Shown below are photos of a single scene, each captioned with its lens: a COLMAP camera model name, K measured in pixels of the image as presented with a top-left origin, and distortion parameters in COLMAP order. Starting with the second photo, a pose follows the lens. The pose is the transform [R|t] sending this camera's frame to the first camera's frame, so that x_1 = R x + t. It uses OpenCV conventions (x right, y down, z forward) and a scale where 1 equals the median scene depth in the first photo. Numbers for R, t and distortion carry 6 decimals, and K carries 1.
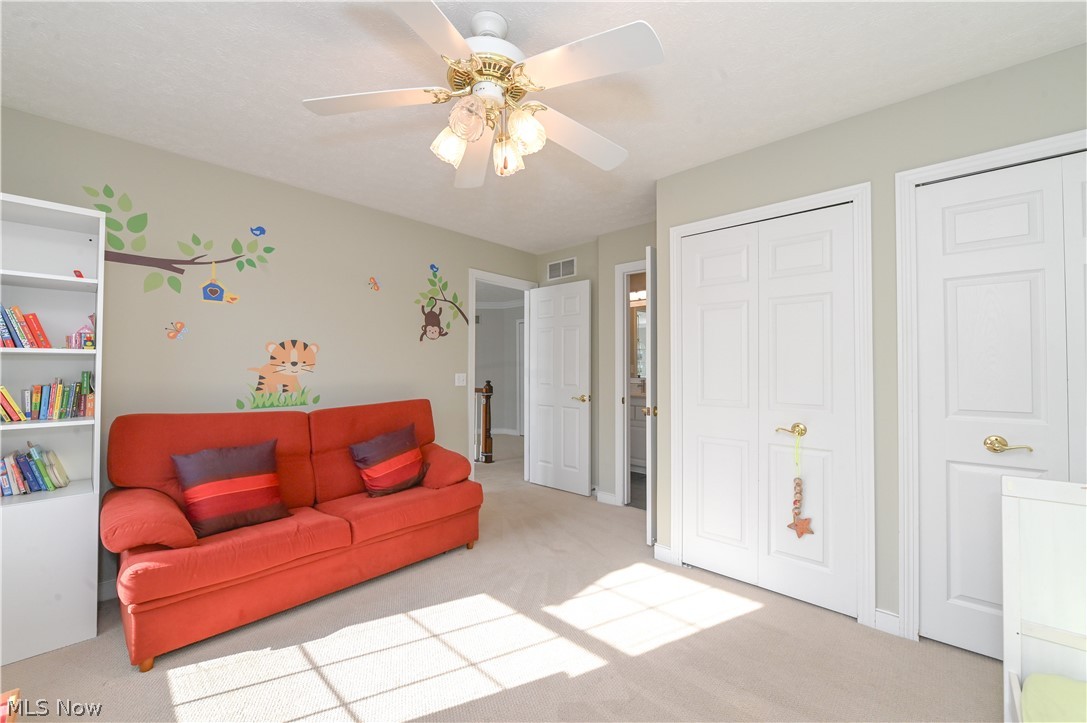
lens RADIAL K [[428.9, 0, 541.8], [0, 428.9, 362.0], [0, 0, 1]] dist [-0.008893, -0.000185]
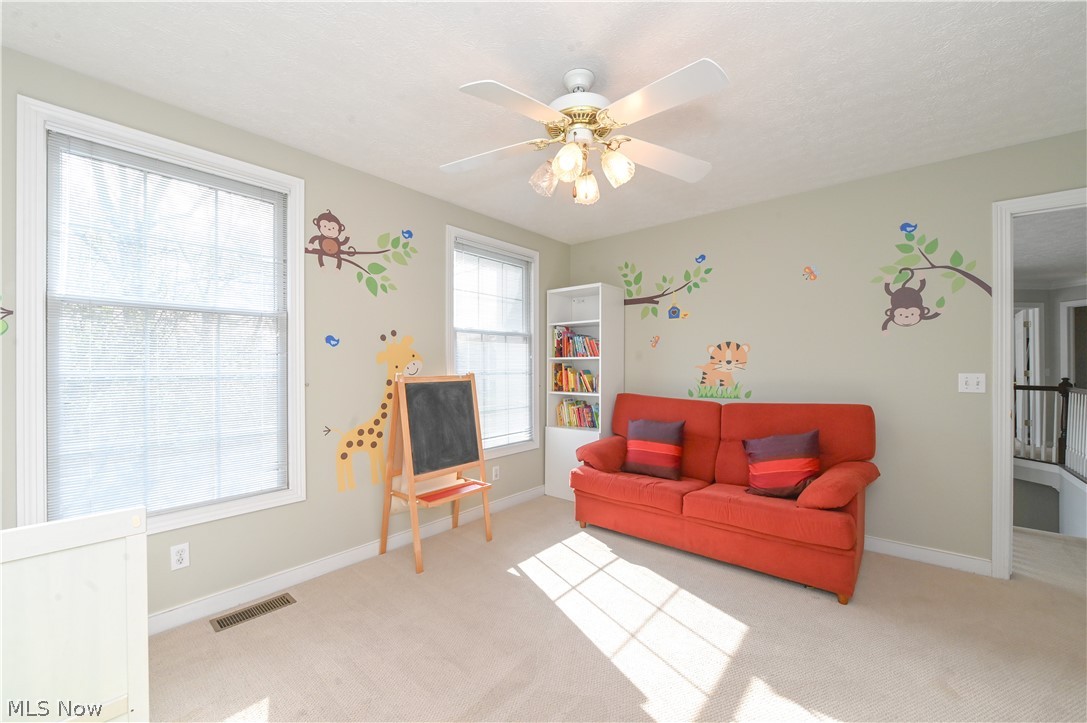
lens RADIAL K [[428.9, 0, 541.8], [0, 428.9, 362.0], [0, 0, 1]] dist [-0.008893, -0.000185]
pose [[0.044985, -0.010160, -0.998936, 0.627650], [0.018907, 0.999778, -0.009318, 0.005515], [0.998809, -0.018468, 0.045167, 0.488671]]
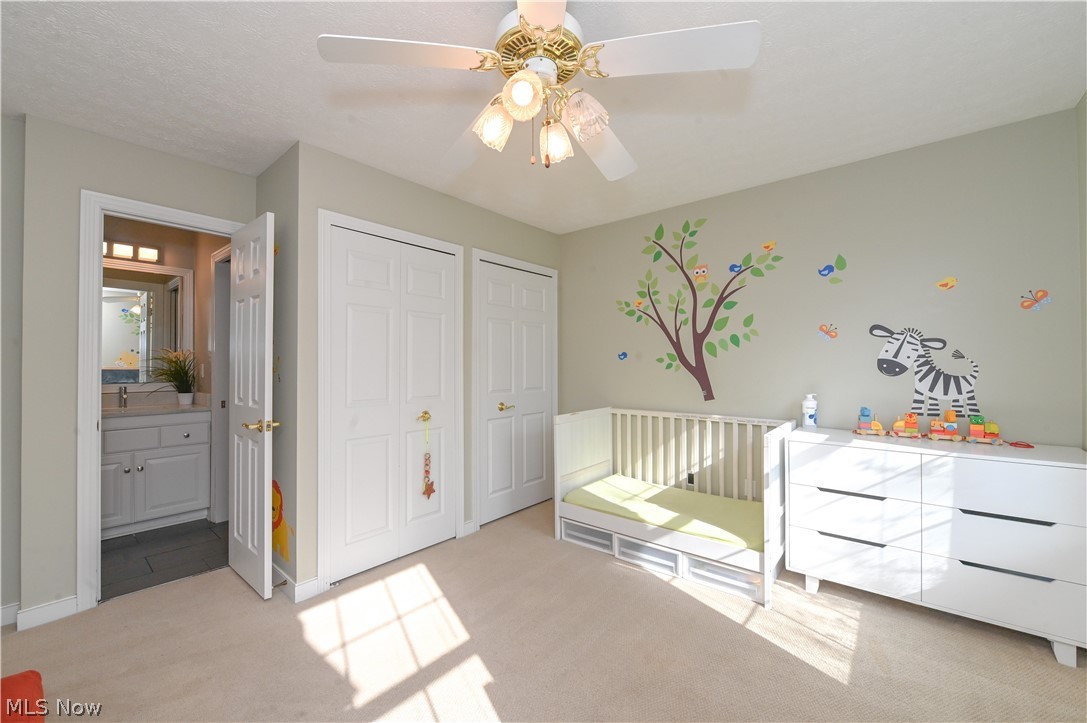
lens RADIAL K [[428.9, 0, 541.8], [0, 428.9, 362.0], [0, 0, 1]] dist [-0.008893, -0.000185]
pose [[-0.055541, 0.011317, 0.998392, -0.603094], [-0.014587, 0.999820, -0.012145, 0.005421], [-0.998350, -0.015238, -0.055366, 0.615262]]
